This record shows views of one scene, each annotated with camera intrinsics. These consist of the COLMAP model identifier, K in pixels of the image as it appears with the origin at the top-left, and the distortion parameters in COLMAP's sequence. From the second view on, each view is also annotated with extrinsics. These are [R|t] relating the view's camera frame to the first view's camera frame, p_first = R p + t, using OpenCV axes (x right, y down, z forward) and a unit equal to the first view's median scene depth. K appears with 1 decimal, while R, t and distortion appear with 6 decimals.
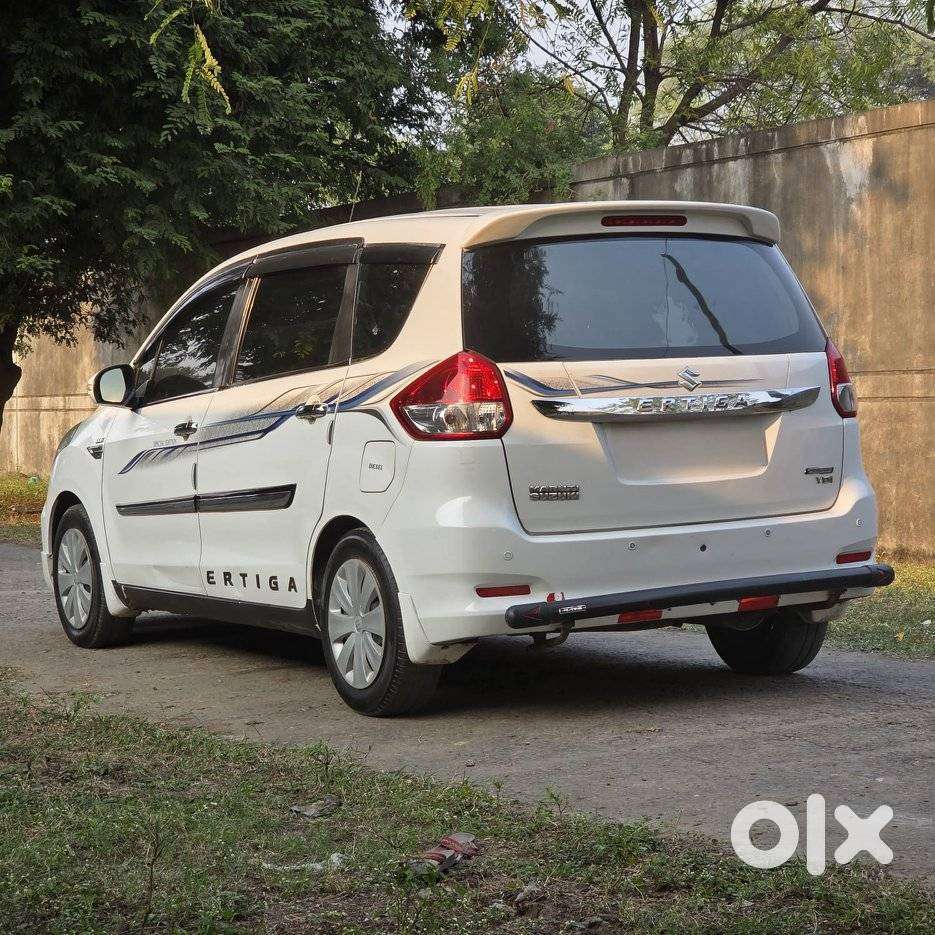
lens RADIAL K [[2395.6, 0, 467.5], [0, 2395.6, 467.5], [0, 0, 1]] dist [-0.295137, 4.041790]
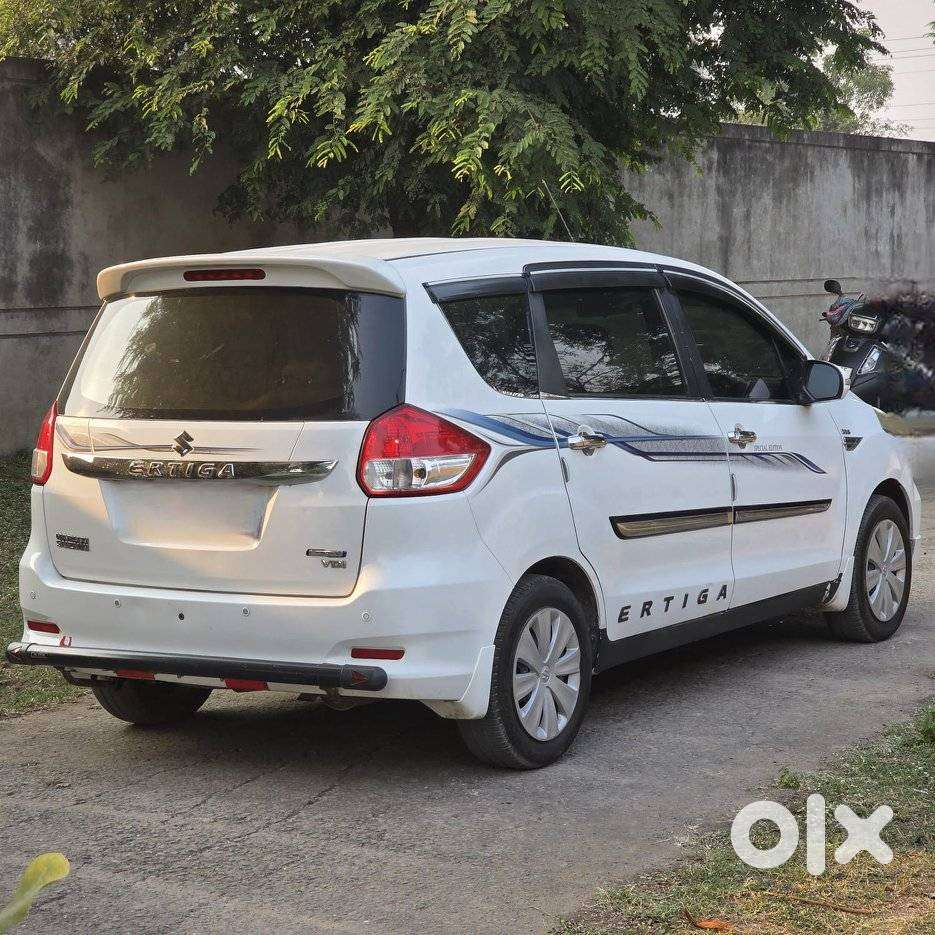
lens RADIAL K [[2301.1, 0, 467.5], [0, 2301.1, 467.5], [0, 0, 1]] dist [-0.343580, 4.105768]
pose [[0.500976, 0.102314, -0.859392, 0.918879], [-0.035781, 0.994587, 0.097551, -0.117911], [0.864721, -0.018120, 0.501925, 0.604474]]
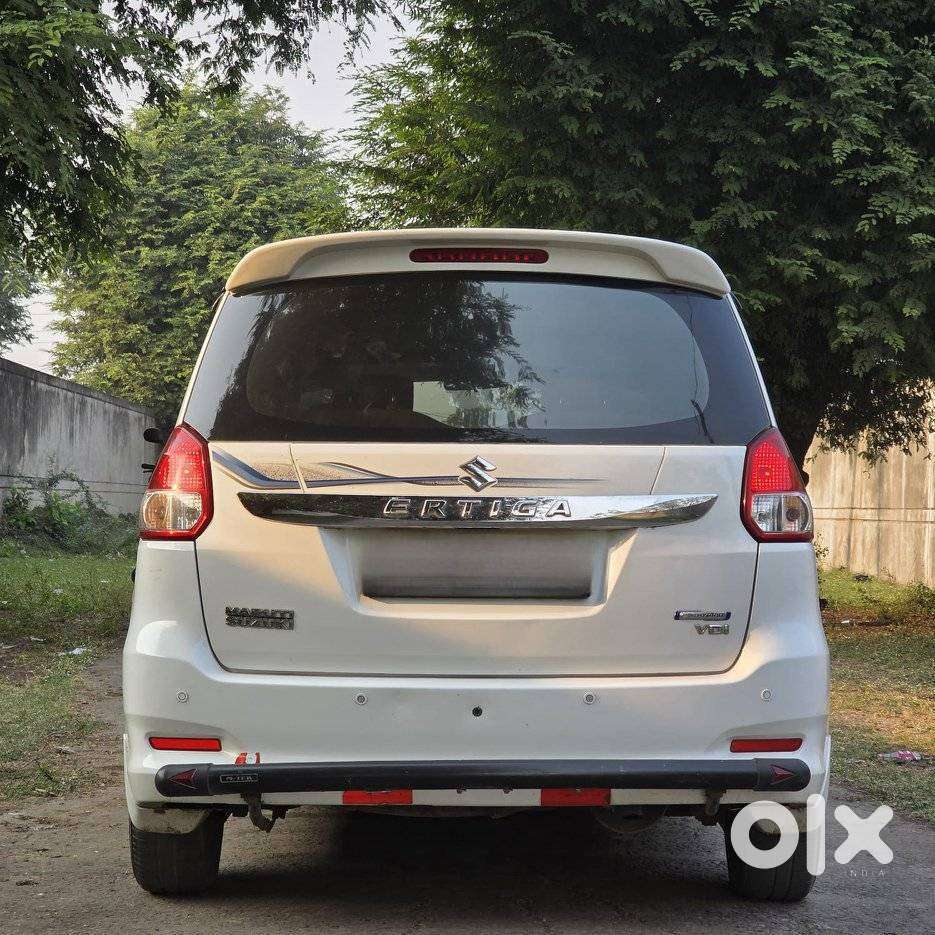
lens RADIAL K [[2301.1, 0, 467.5], [0, 2301.1, 467.5], [0, 0, 1]] dist [-0.343580, 4.105768]
pose [[0.887417, 0.041248, -0.459119, 0.388832], [-0.063439, 0.997440, -0.033007, -0.015304], [0.456582, 0.058417, 0.887761, 0.373278]]
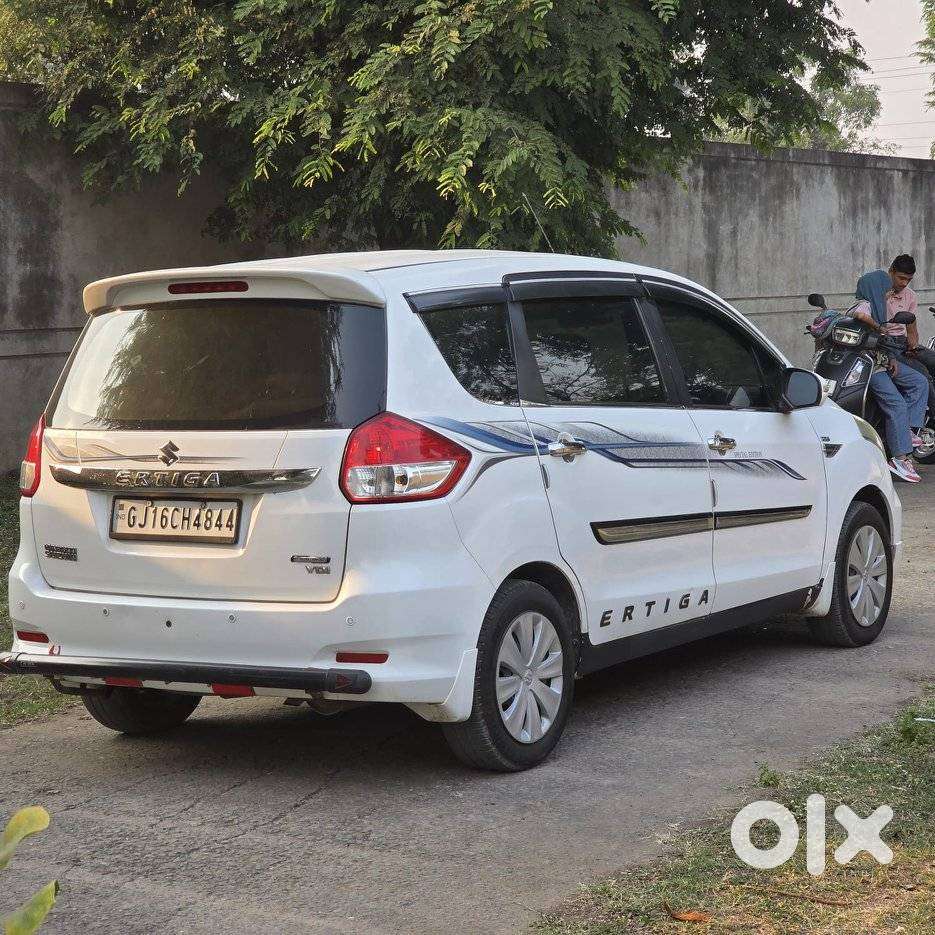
lens RADIAL K [[2301.1, 0, 467.5], [0, 2301.1, 467.5], [0, 0, 1]] dist [-0.343580, 4.105768]
pose [[0.503654, 0.087637, -0.859449, 0.934350], [-0.025368, 0.995913, 0.086685, -0.112171], [0.863533, -0.021856, 0.503819, 0.602223]]
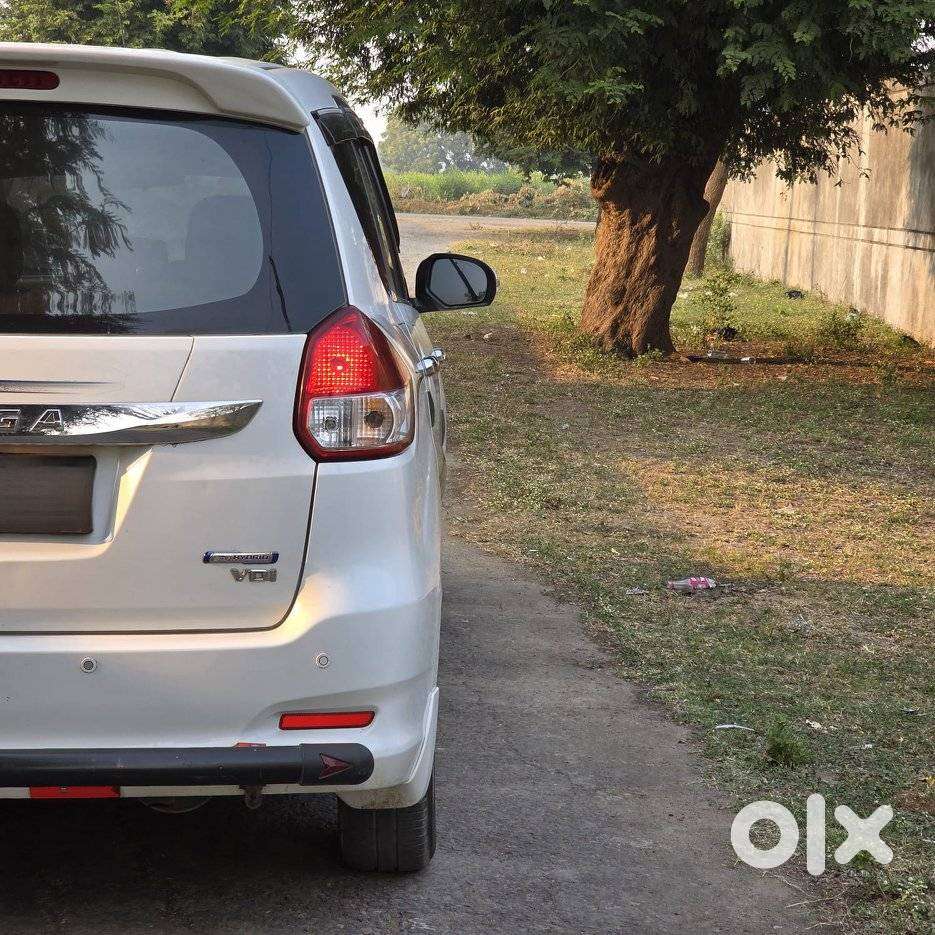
lens RADIAL K [[2322.5, 0, 467.5], [0, 2322.5, 467.5], [0, 0, 1]] dist [-0.129388, 1.059492]
pose [[0.894243, 0.108821, -0.434152, 0.415640], [-0.072608, 0.992415, 0.099198, -0.074010], [0.441654, -0.057184, 0.895361, 0.553071]]
